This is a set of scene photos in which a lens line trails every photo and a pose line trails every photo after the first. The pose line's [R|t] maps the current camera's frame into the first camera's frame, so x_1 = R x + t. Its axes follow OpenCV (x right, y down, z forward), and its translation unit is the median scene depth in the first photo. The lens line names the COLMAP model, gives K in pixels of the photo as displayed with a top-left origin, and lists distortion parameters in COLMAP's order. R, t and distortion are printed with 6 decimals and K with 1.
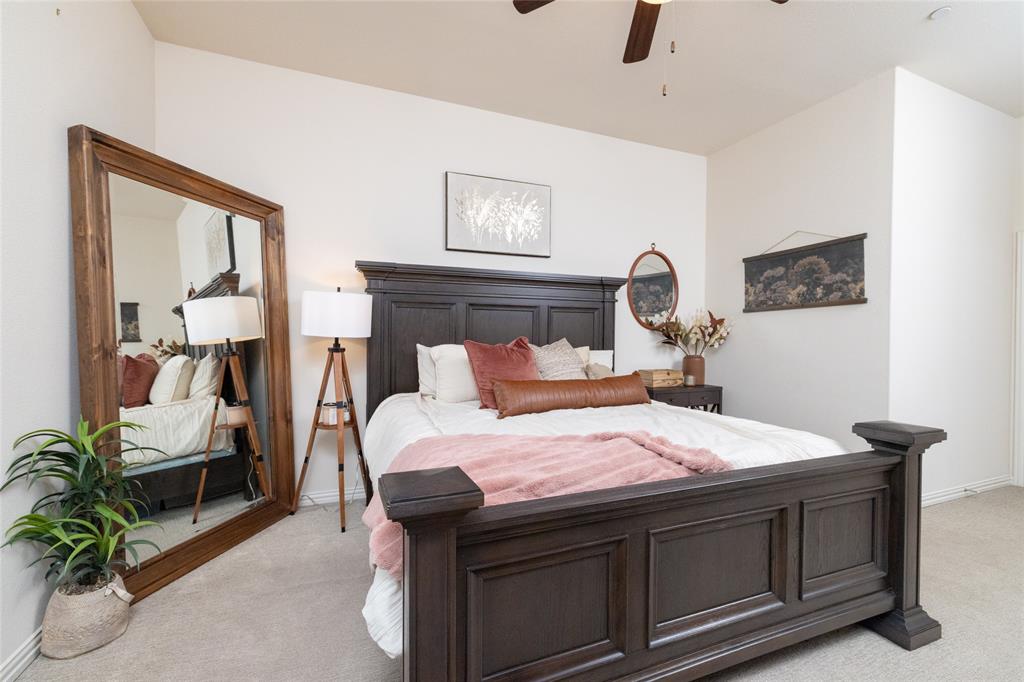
lens RADIAL K [[441.9, 0, 512.0], [0, 441.9, 341.0], [0, 0, 1]] dist [-0.001729, -0.000292]
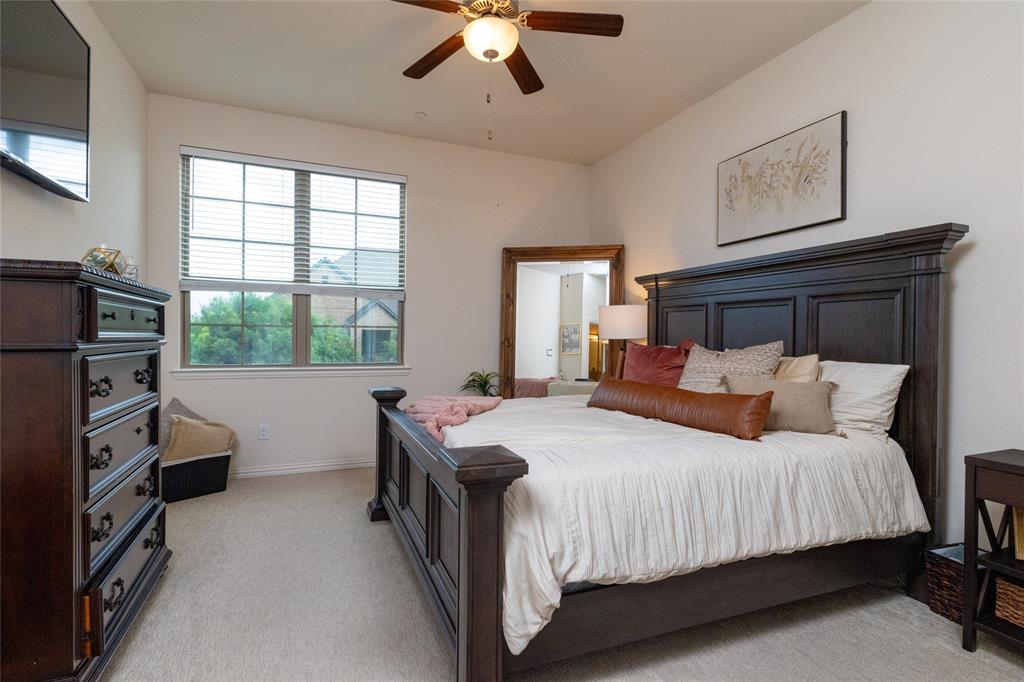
lens RADIAL K [[480.0, 0, 512.0], [0, 480.0, 341.0], [0, 0, 1]] dist [-0.000116, -0.000024]
pose [[0.020571, 0.011553, -0.999722, 0.961167], [-0.016244, 0.999805, 0.011220, -0.009443], [0.999656, 0.016009, 0.020755, 0.588368]]
